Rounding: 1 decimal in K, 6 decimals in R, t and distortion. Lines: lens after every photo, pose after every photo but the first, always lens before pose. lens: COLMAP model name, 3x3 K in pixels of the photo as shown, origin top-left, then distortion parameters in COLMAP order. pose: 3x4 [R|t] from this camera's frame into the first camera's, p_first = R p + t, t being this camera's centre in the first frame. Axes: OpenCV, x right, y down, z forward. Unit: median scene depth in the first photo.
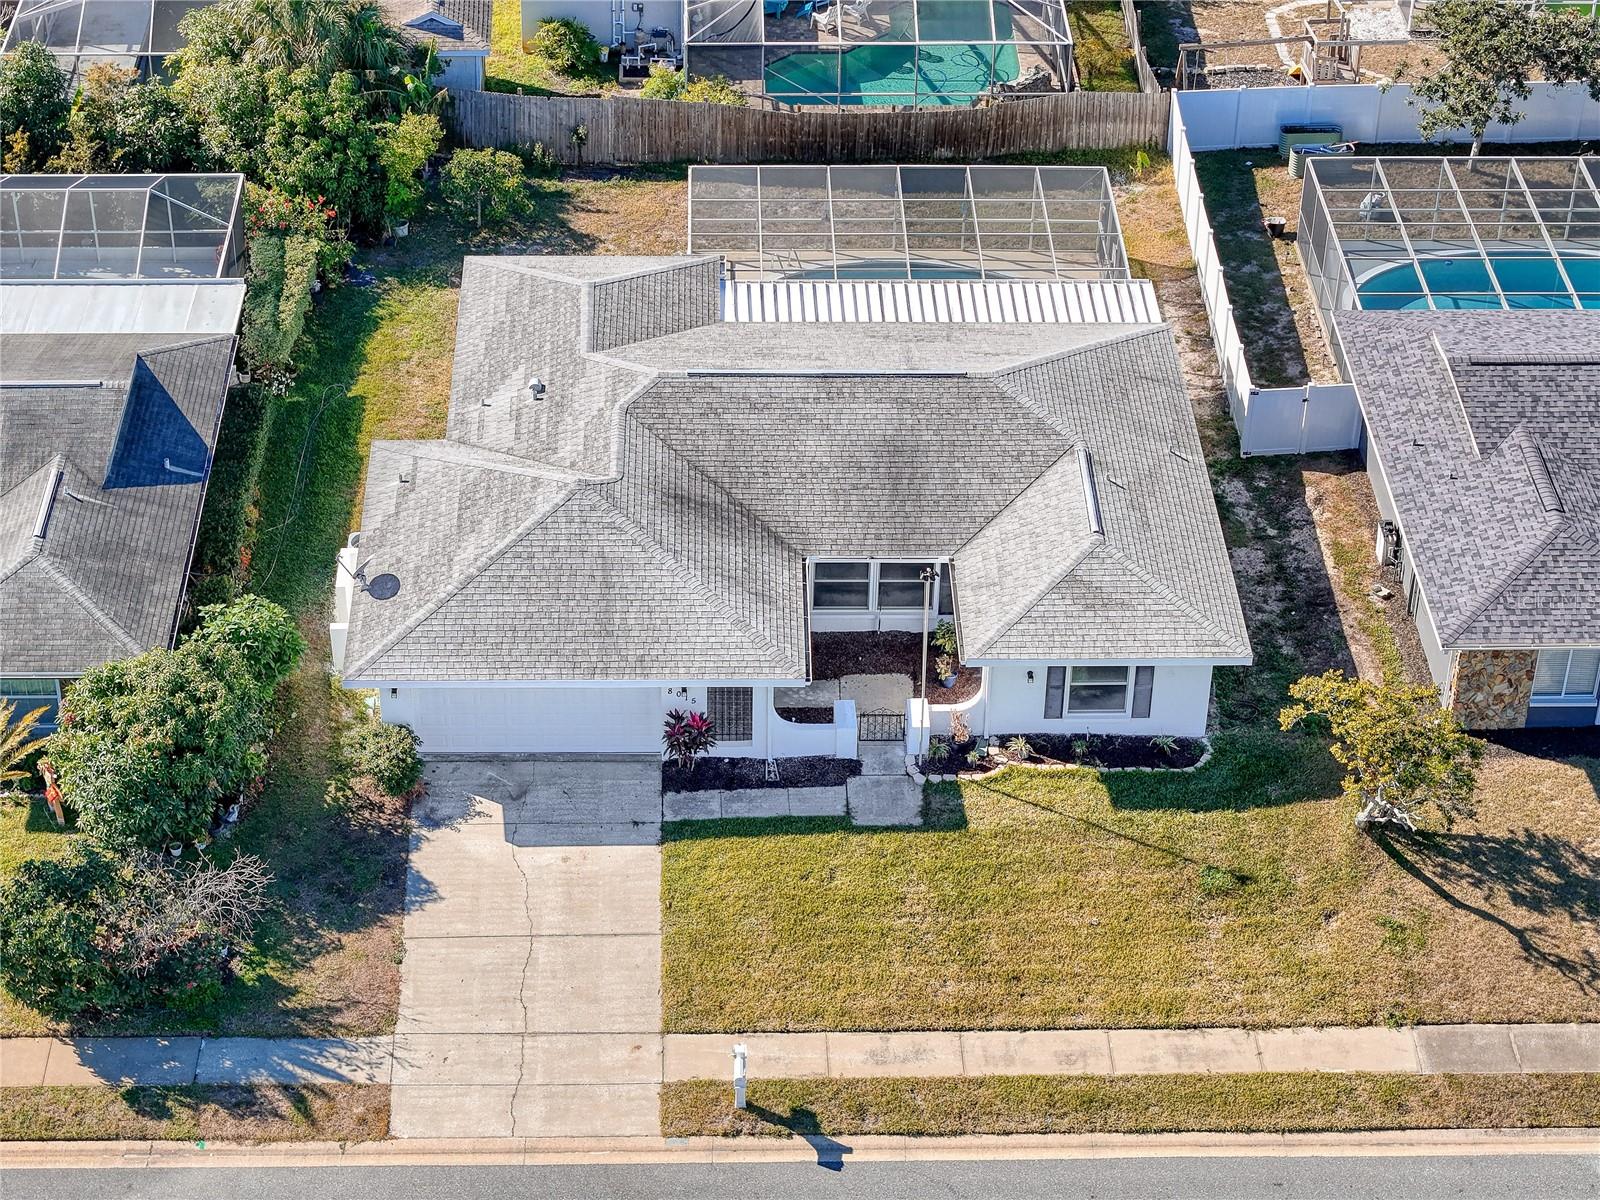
lens RADIAL K [[3161.3, 0, 787.3], [0, 3161.3, 597.1], [0, 0, 1]] dist [0.009599, 0.052570]
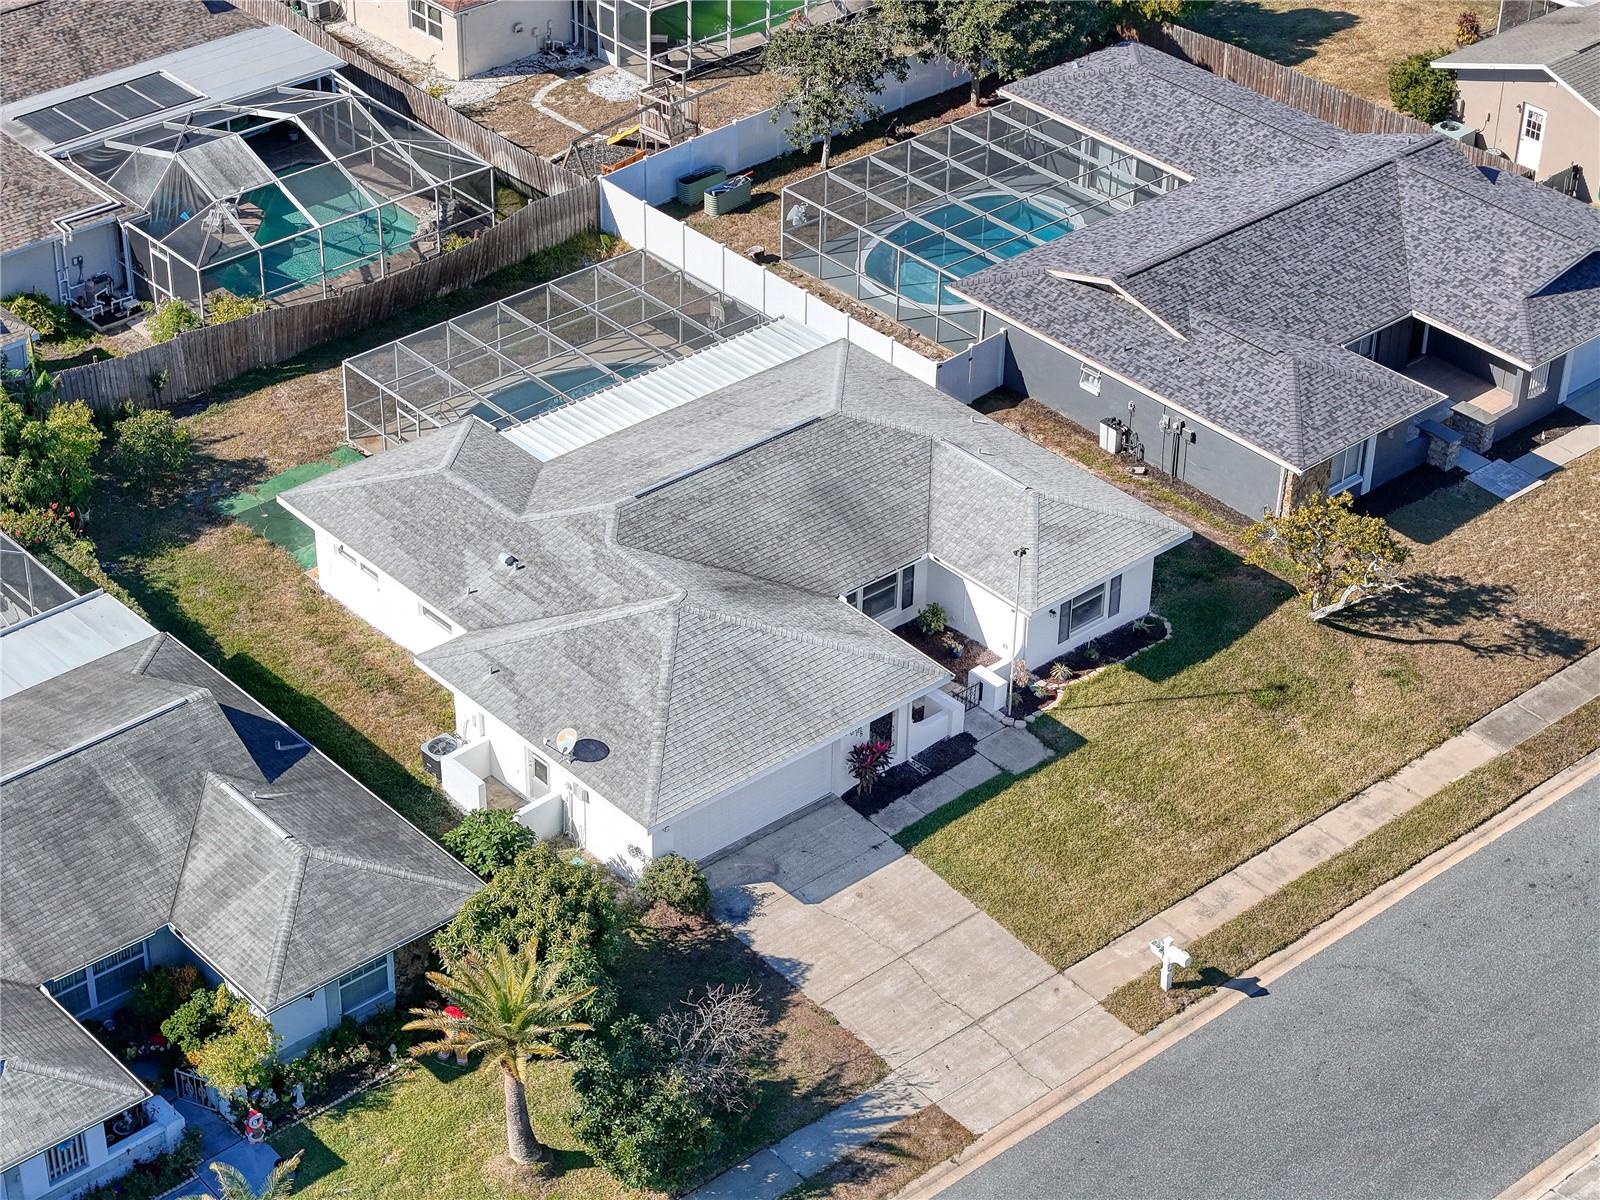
lens RADIAL K [[3161.3, 0, 787.3], [0, 3161.3, 597.1], [0, 0, 1]] dist [0.009599, 0.052570]
pose [[0.769042, -0.357494, 0.529879, -0.661090], [0.371863, 0.924478, 0.084013, -0.123689], [-0.519896, 0.132433, 0.843901, 0.029260]]
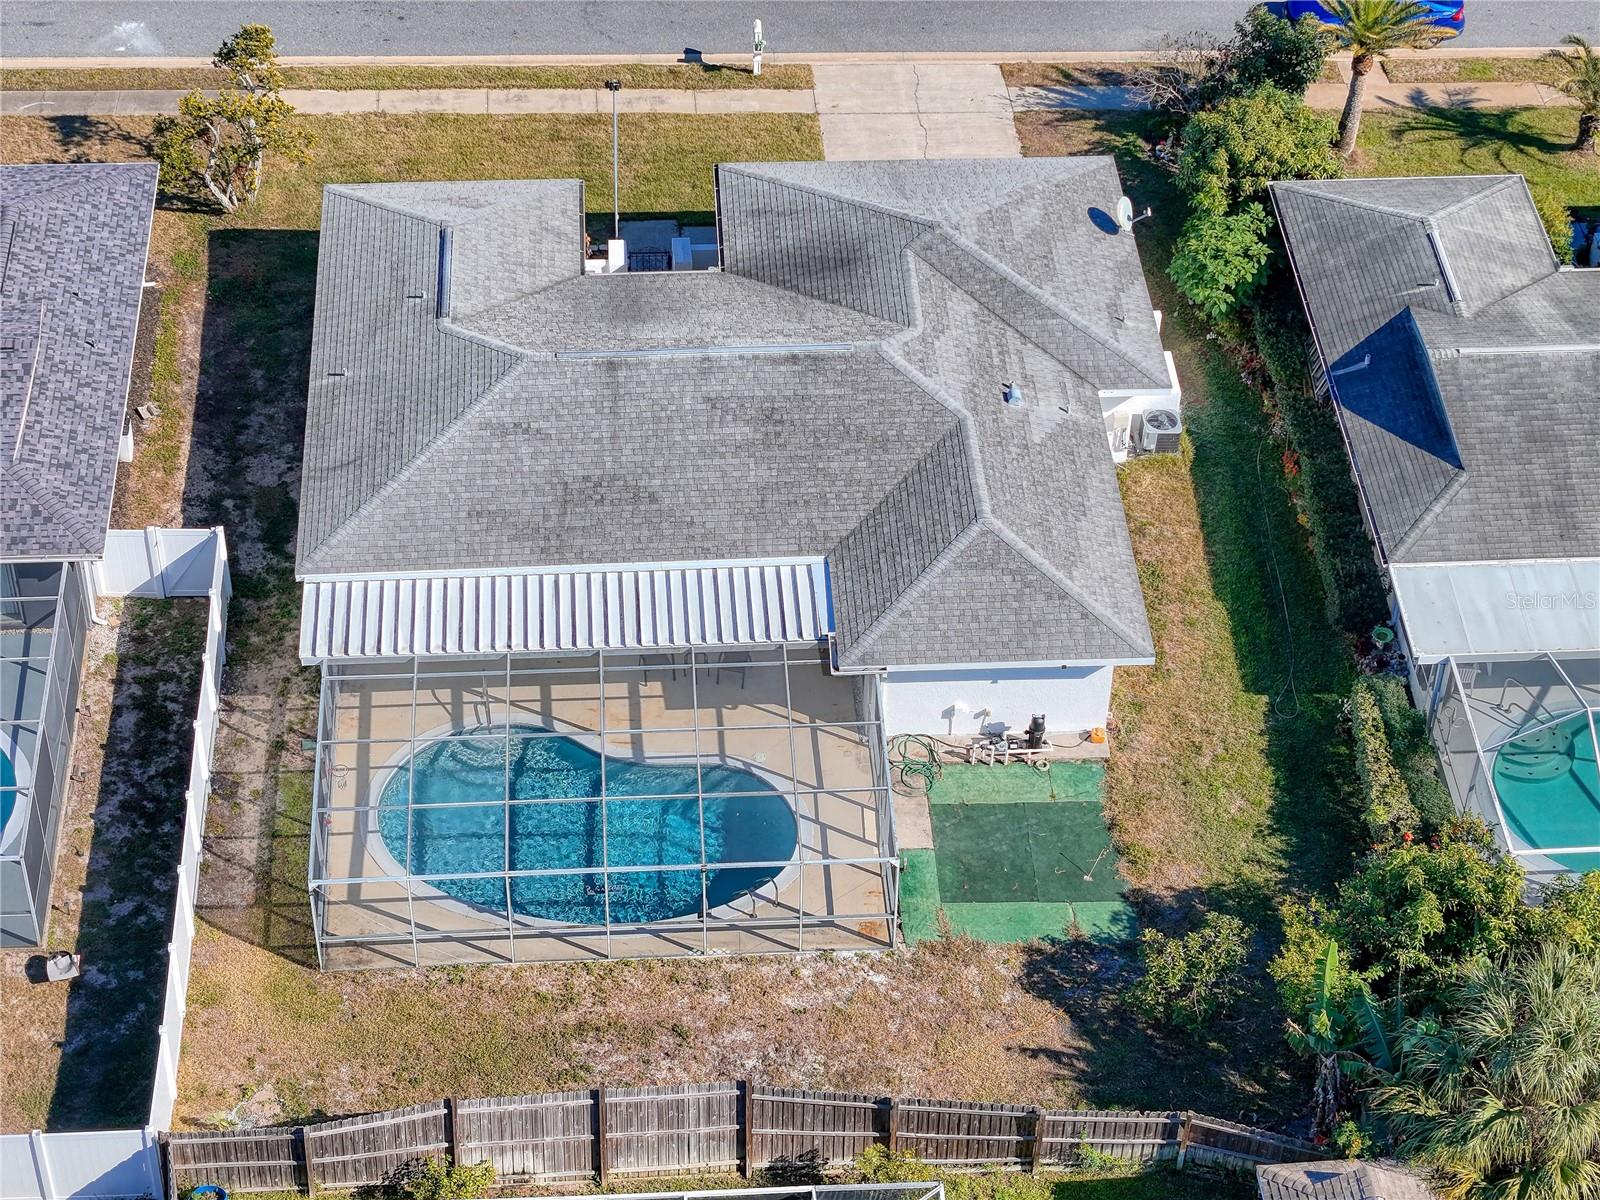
lens RADIAL K [[3161.3, 0, 787.3], [0, 3161.3, 597.1], [0, 0, 1]] dist [0.009599, 0.052570]
pose [[-0.998758, -0.001680, -0.049801, 0.038391], [-0.049153, 0.197281, 0.979114, -1.087860], [0.008180, 0.980346, -0.197119, 1.392965]]
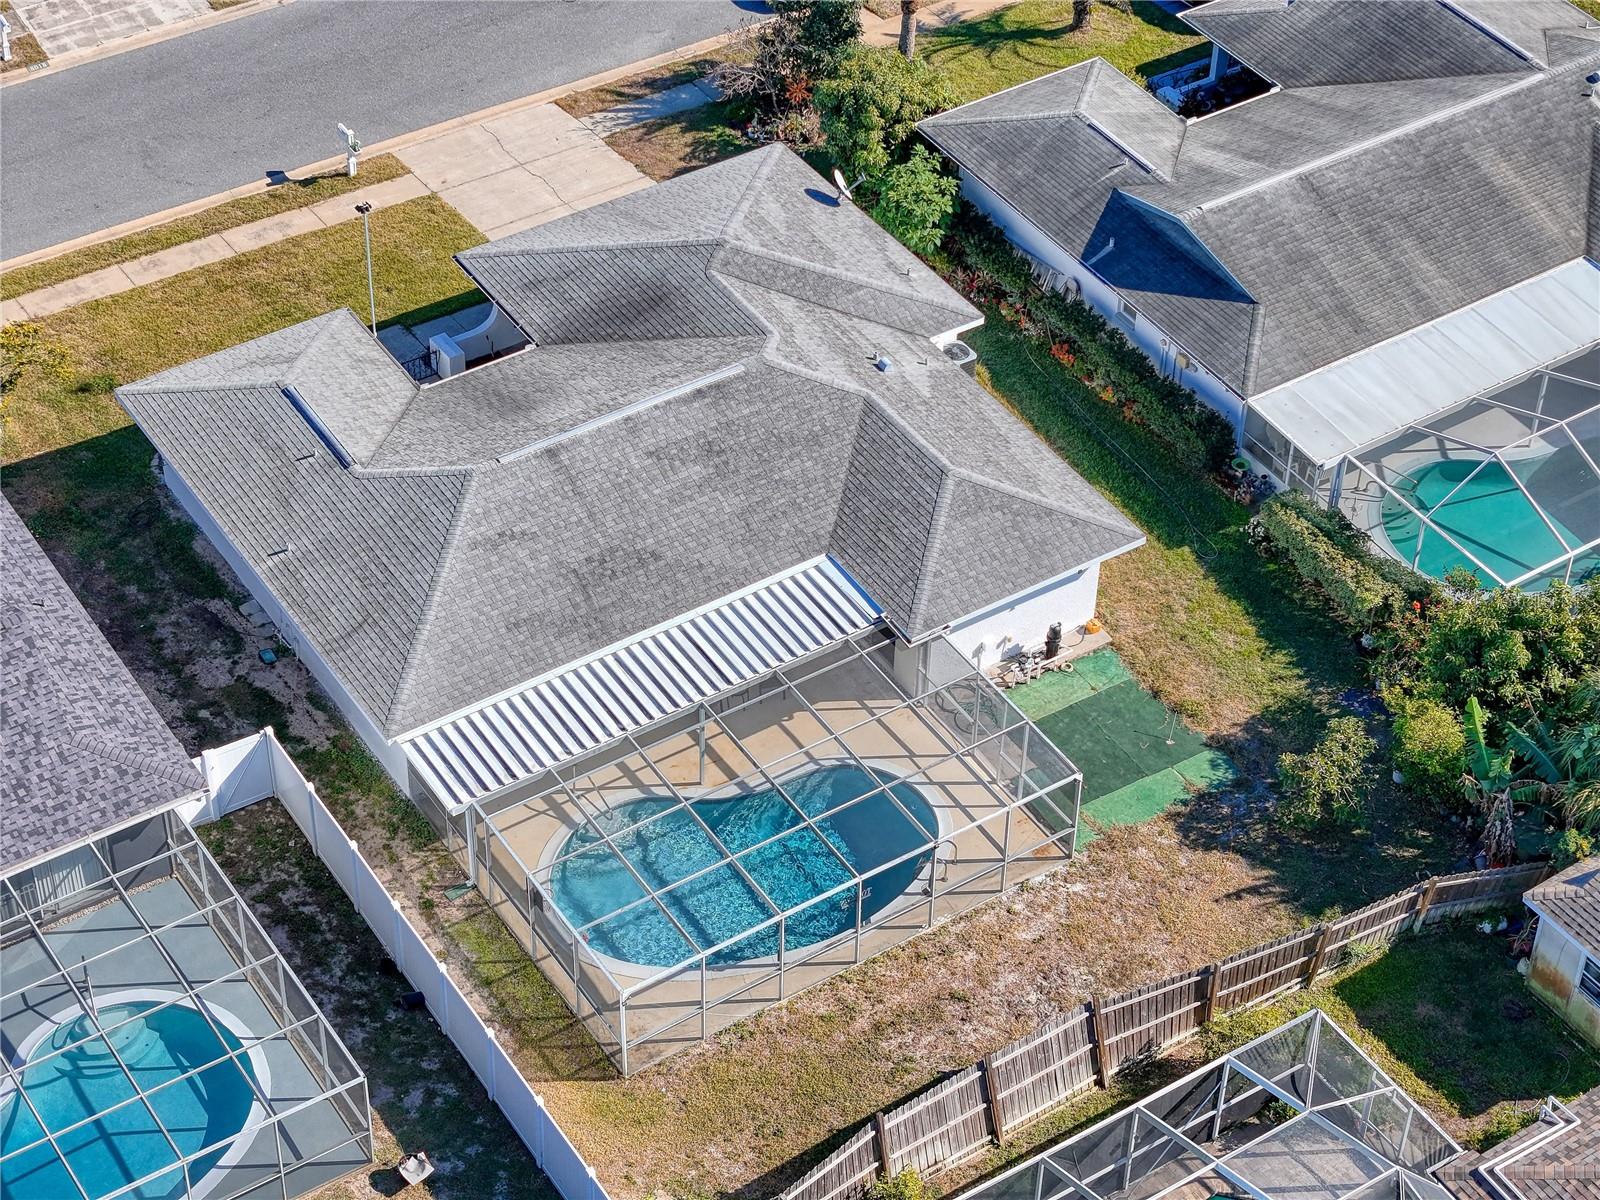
lens RADIAL K [[3161.3, 0, 787.3], [0, 3161.3, 597.1], [0, 0, 1]] dist [0.009599, 0.052570]
pose [[-0.852295, 0.325562, -0.409393, 0.432861], [-0.331894, 0.268339, 0.904345, -1.067905], [0.404277, 0.906644, -0.120652, 1.319399]]
